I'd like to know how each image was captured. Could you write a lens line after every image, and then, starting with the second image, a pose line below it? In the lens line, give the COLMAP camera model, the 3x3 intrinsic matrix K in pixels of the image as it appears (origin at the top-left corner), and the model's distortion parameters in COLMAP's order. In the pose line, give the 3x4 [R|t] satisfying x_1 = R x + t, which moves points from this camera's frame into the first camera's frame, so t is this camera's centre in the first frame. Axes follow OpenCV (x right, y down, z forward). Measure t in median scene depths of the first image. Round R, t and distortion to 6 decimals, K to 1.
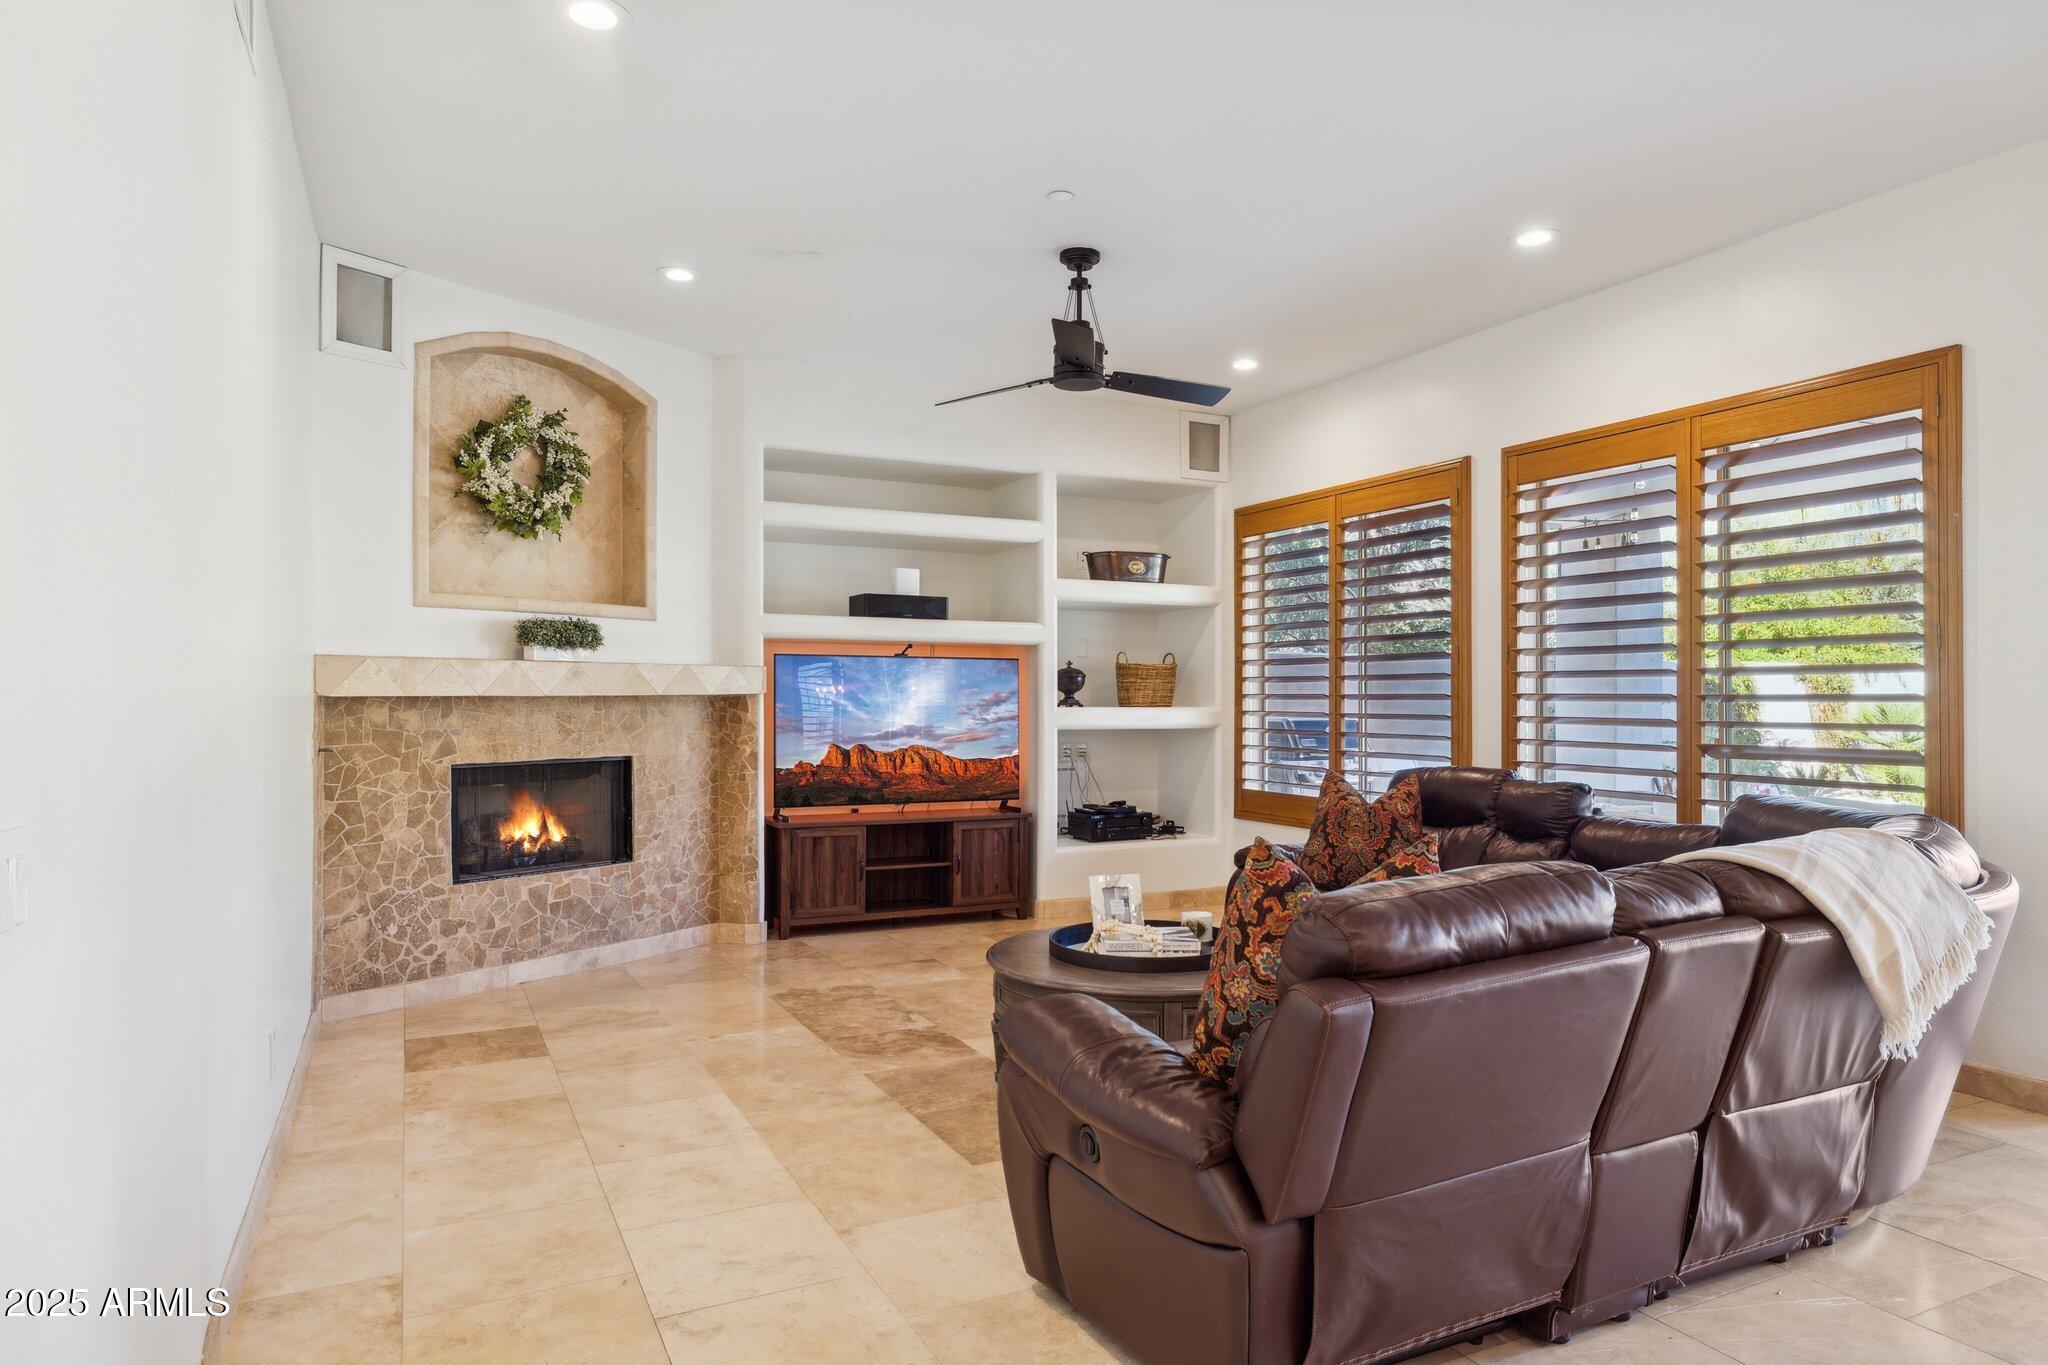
lens RADIAL K [[1225.5, 0, 1023.5], [0, 1225.5, 683.5], [0, 0, 1]] dist [-0.000453, 0.000812]
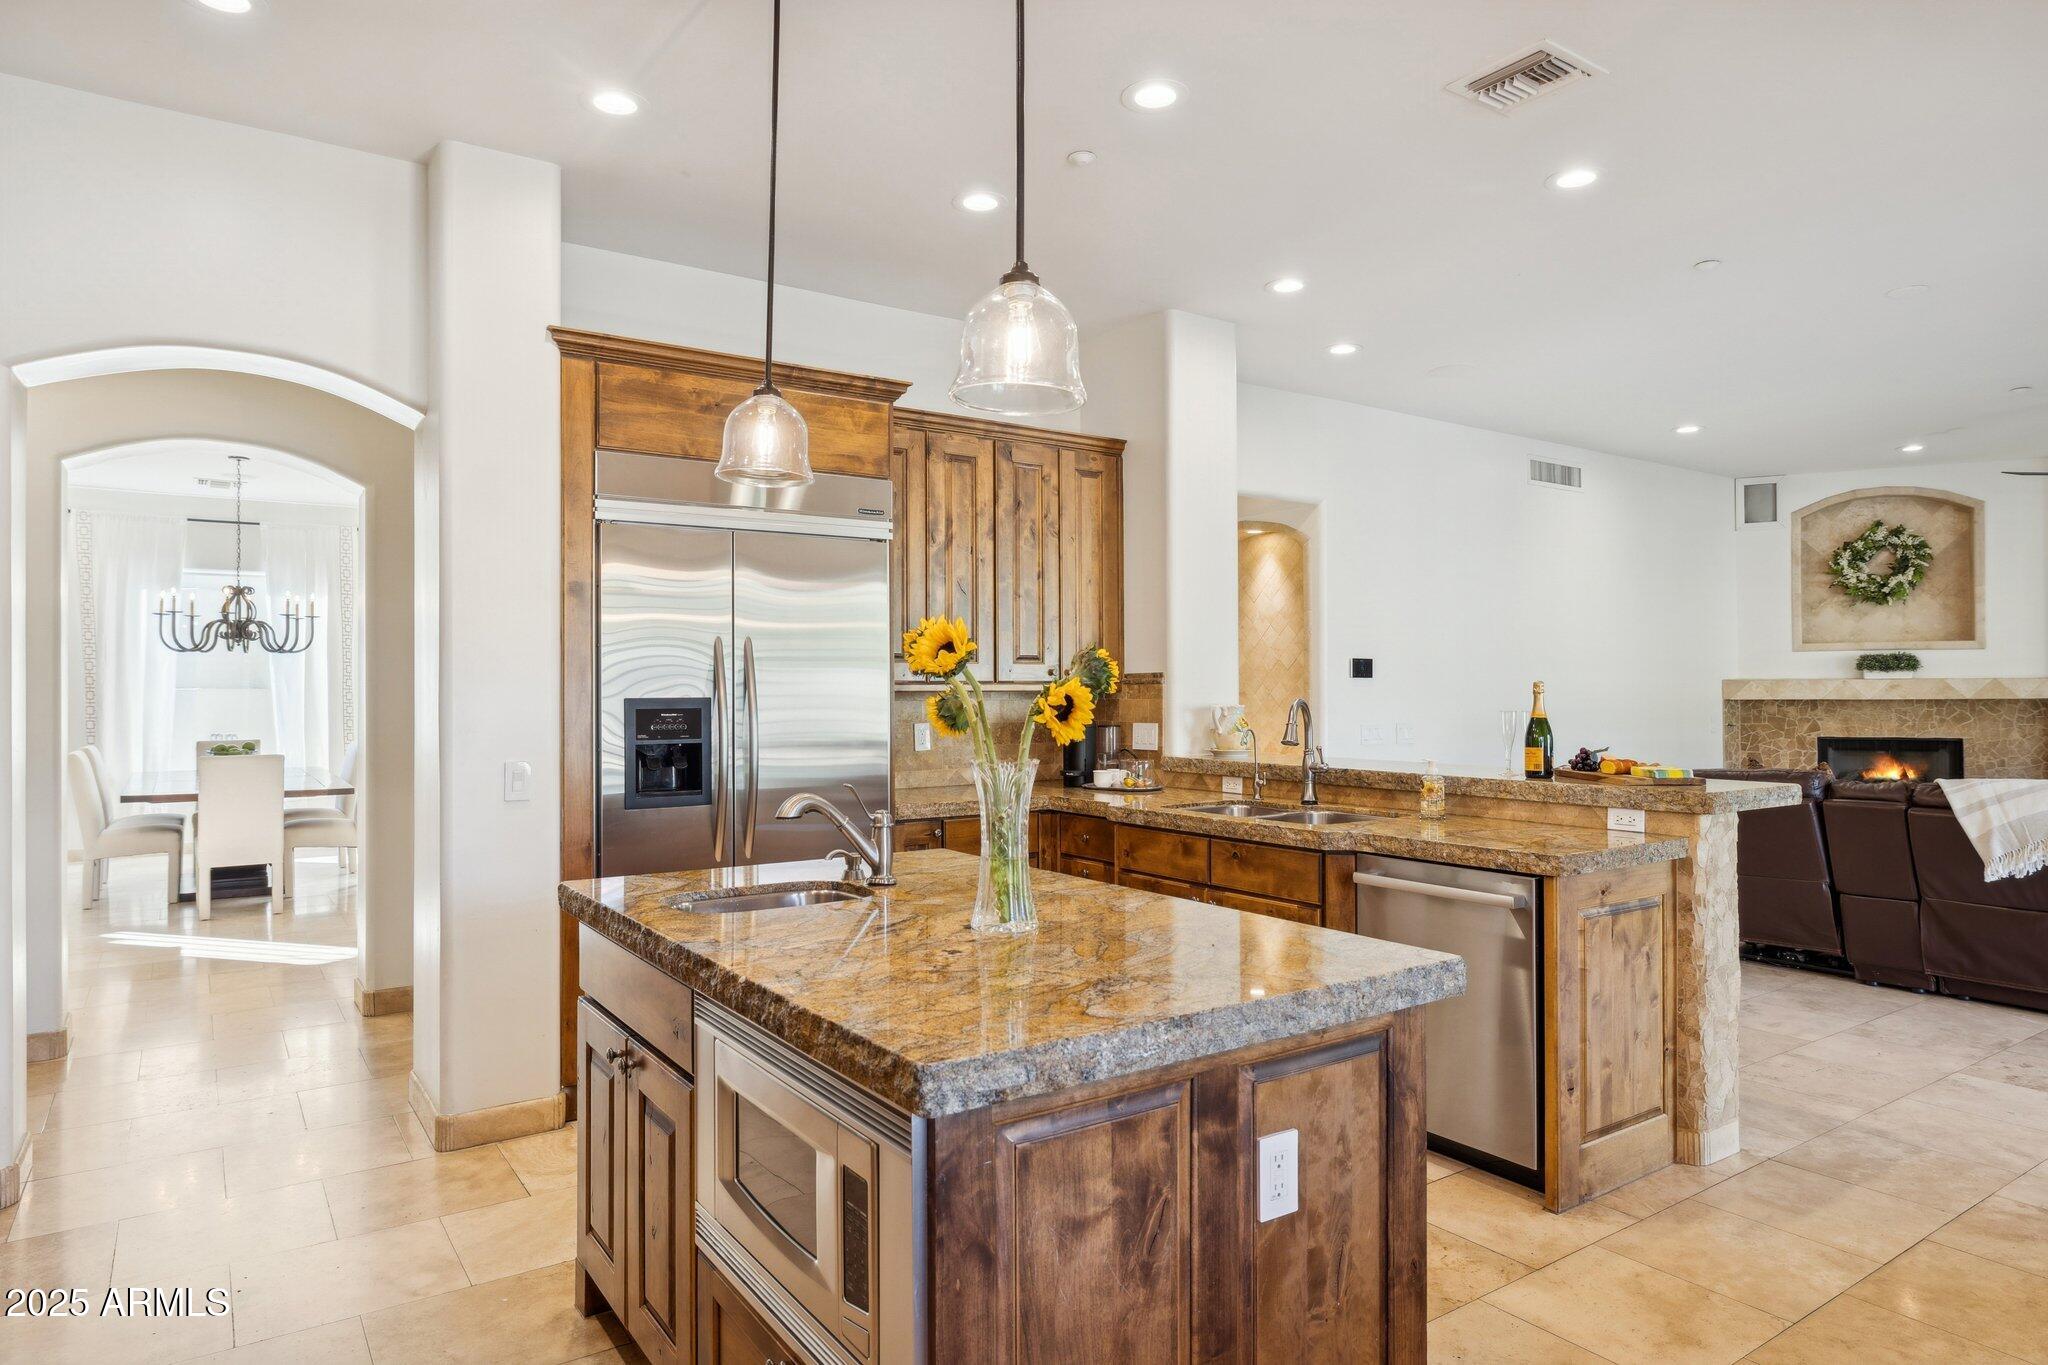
lens RADIAL K [[1225.5, 0, 1034.1], [0, 1225.5, 673.6], [0, 0, 1]] dist [-0.000453, 0.000812]
pose [[0.144275, -0.013552, -0.989445, 1.109759], [0.012421, 0.999852, -0.011884, -0.019745], [0.989460, -0.010575, 0.144422, -0.399390]]
